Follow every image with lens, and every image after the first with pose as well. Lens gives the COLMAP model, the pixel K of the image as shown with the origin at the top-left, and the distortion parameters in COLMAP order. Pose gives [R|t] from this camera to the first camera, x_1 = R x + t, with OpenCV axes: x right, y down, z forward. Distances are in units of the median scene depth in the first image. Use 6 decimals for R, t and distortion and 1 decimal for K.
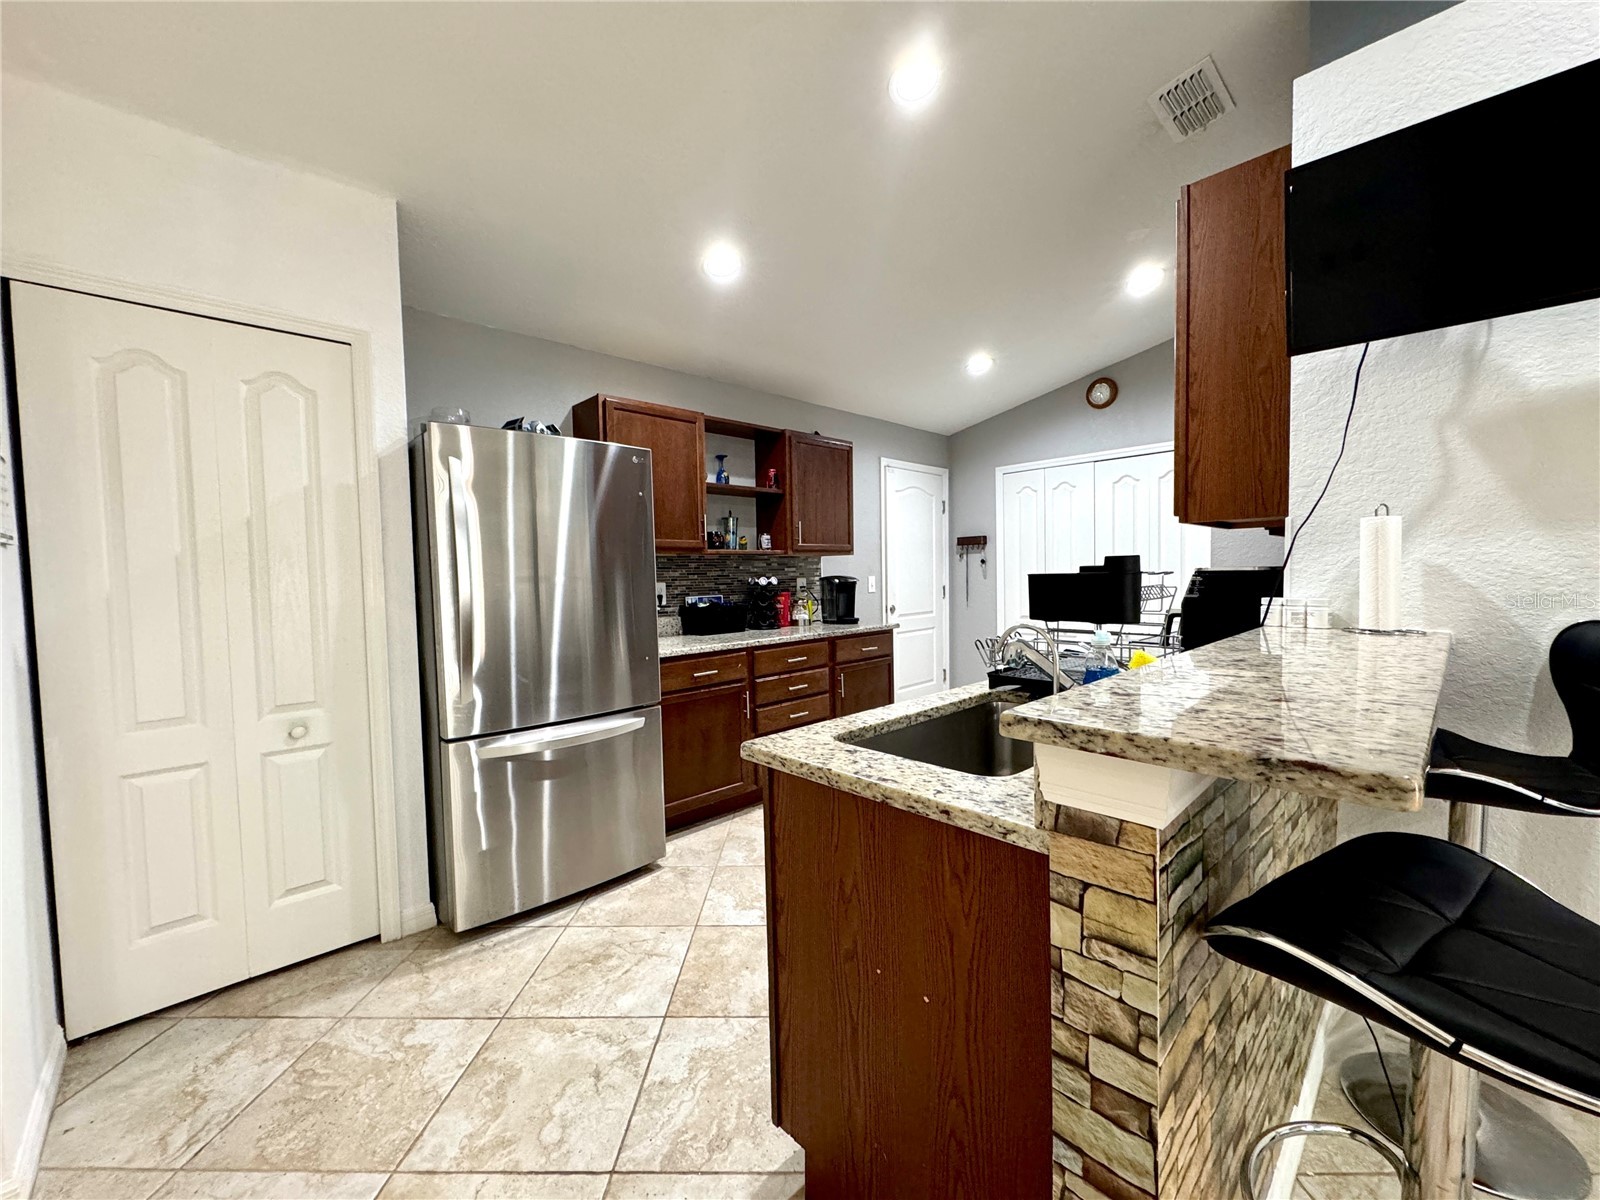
lens RADIAL K [[634.7, 0, 798.4], [0, 634.7, 601.3], [0, 0, 1]] dist [-0.002569, 0.000004]
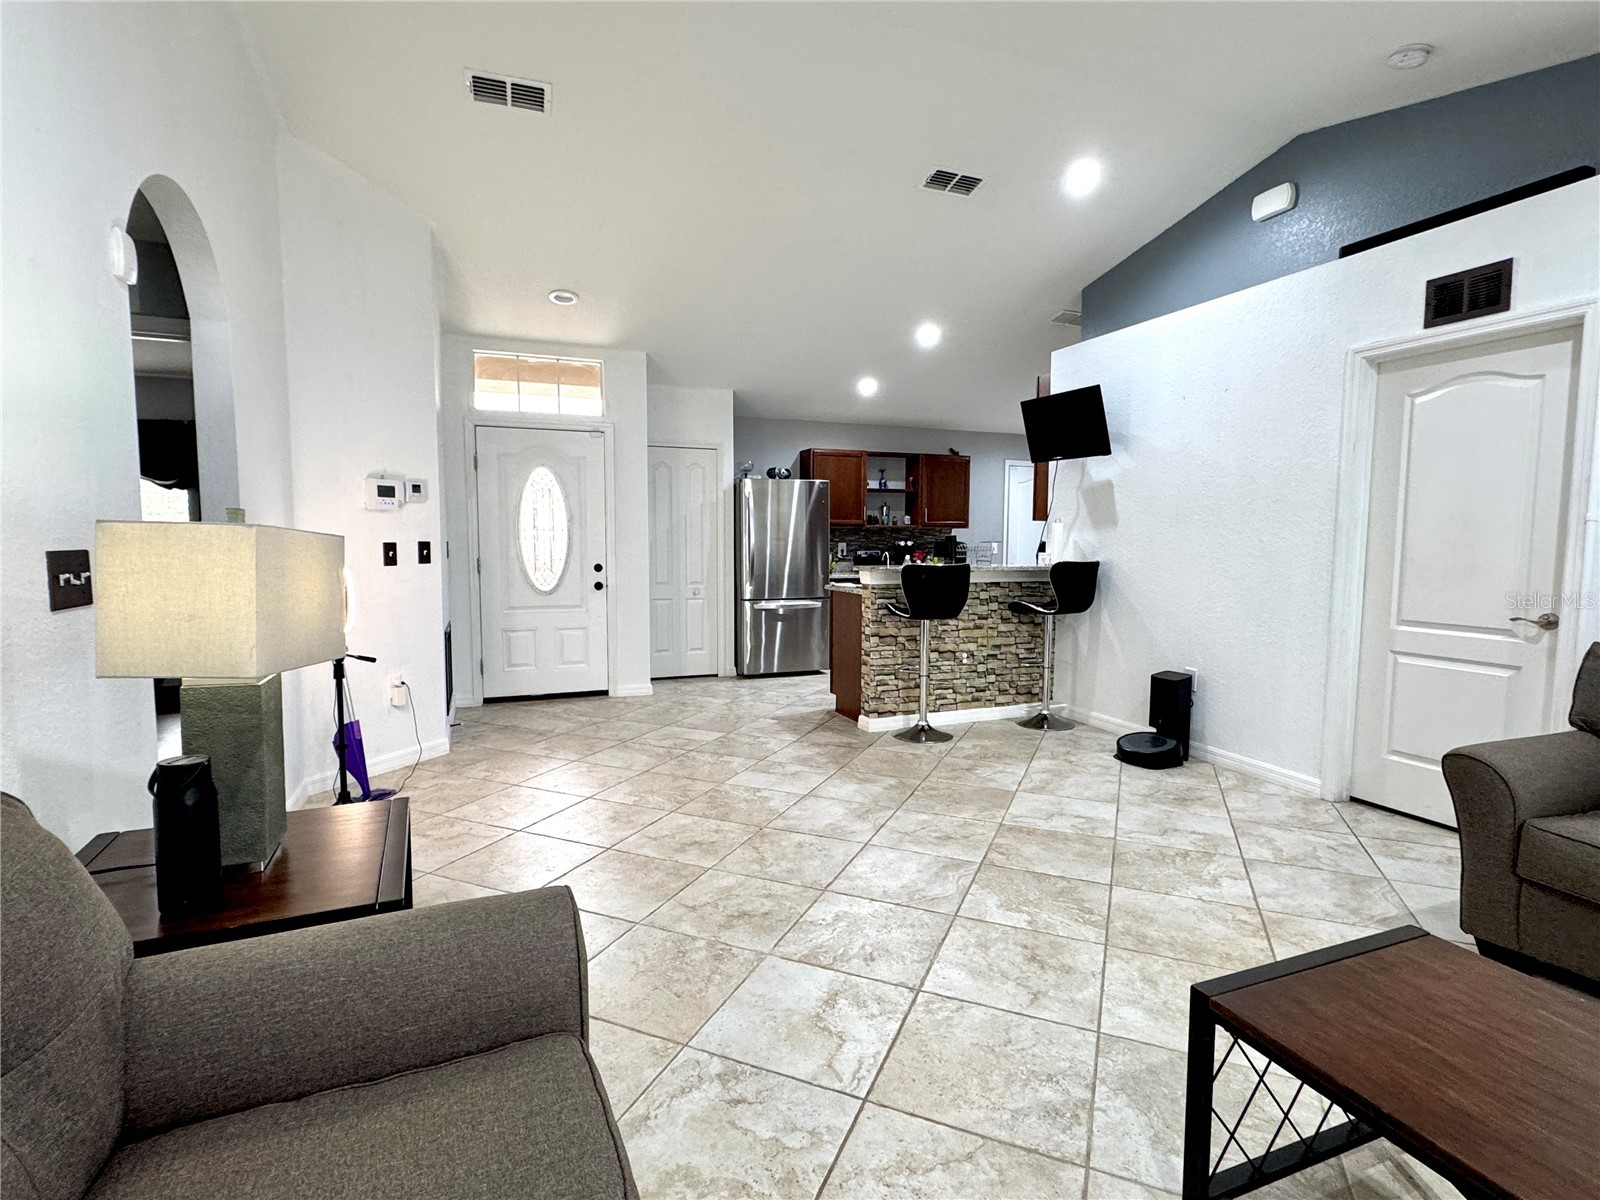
lens RADIAL K [[781.3, 0, 801.3], [0, 781.3, 604.7], [0, 0, 1]] dist [-0.001850, -0.001652]
pose [[0.928068, 0.053376, -0.368565, 0.848409], [-0.038056, 0.998087, 0.048716, 0.072103], [0.370460, -0.031186, 0.928325, -1.891708]]
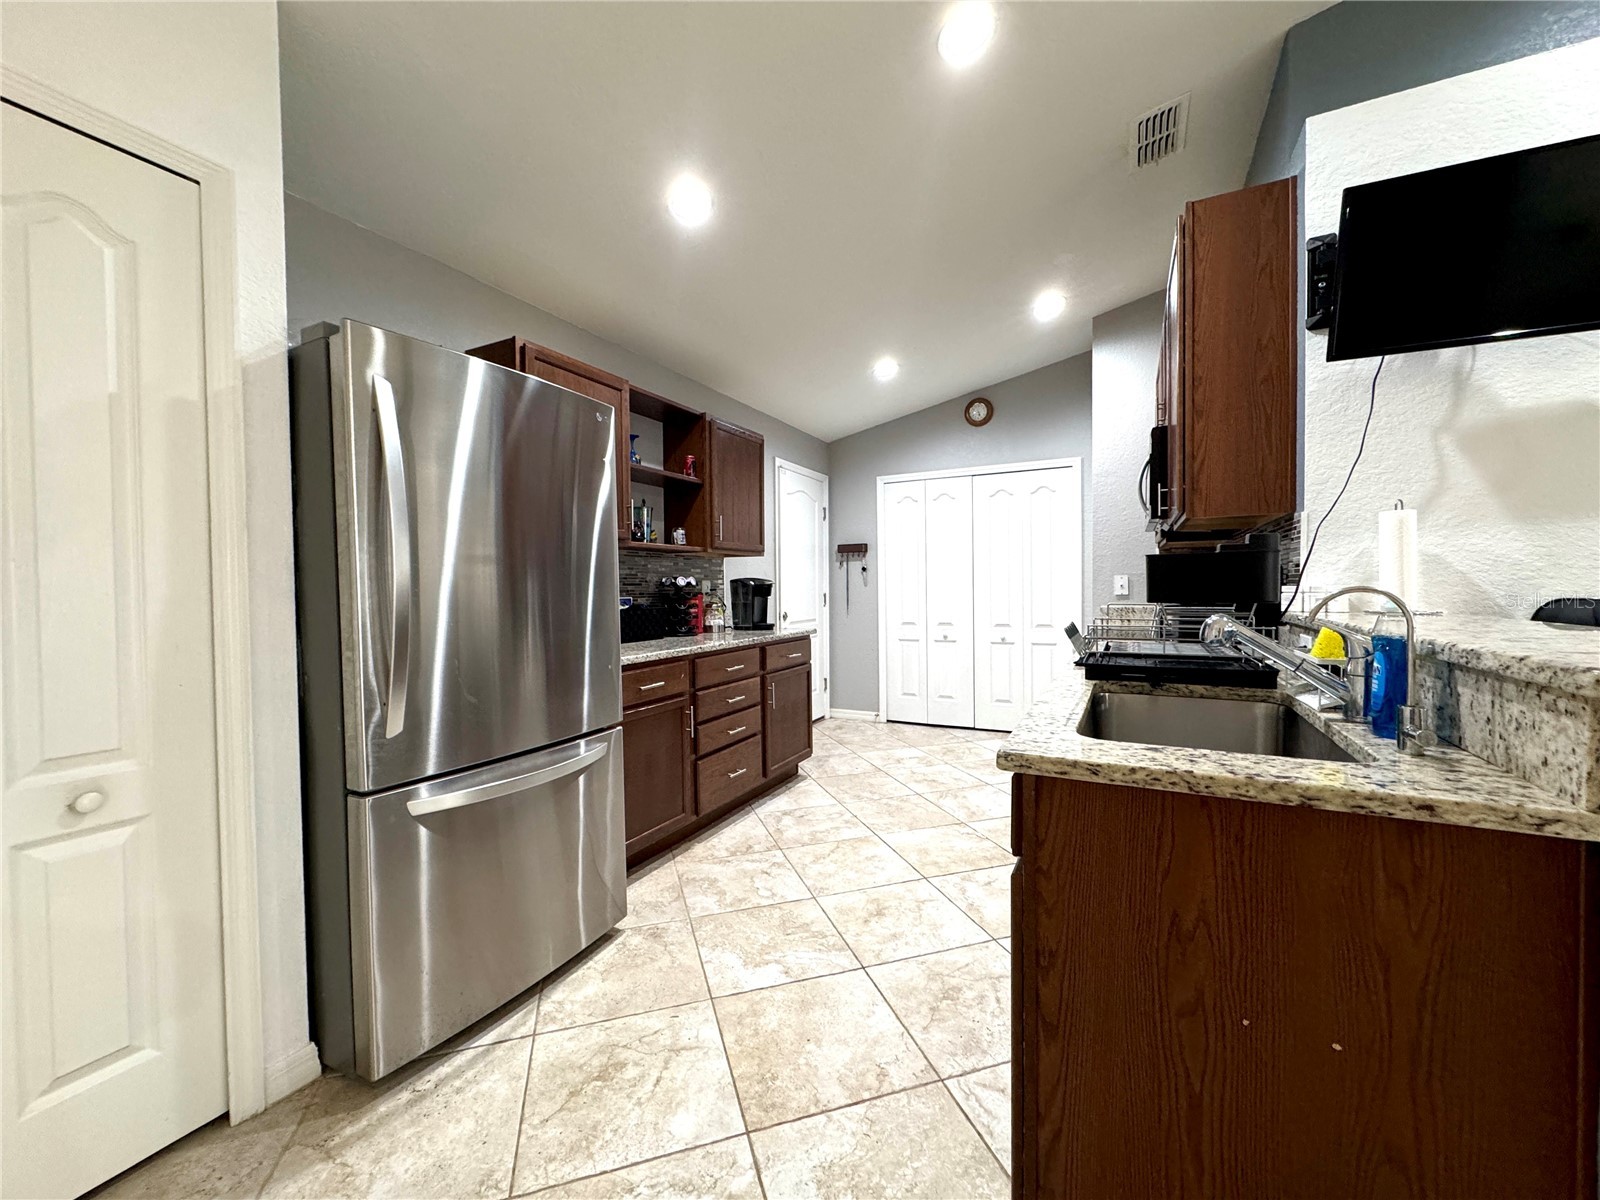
lens RADIAL K [[634.7, 0, 798.8], [0, 634.7, 601.4], [0, 0, 1]] dist [-0.002569, 0.000004]
pose [[0.946564, 0.002109, 0.322510, -0.330695], [0.006790, 0.999627, -0.026464, 0.036689], [-0.322445, 0.027240, 0.946196, 0.208117]]
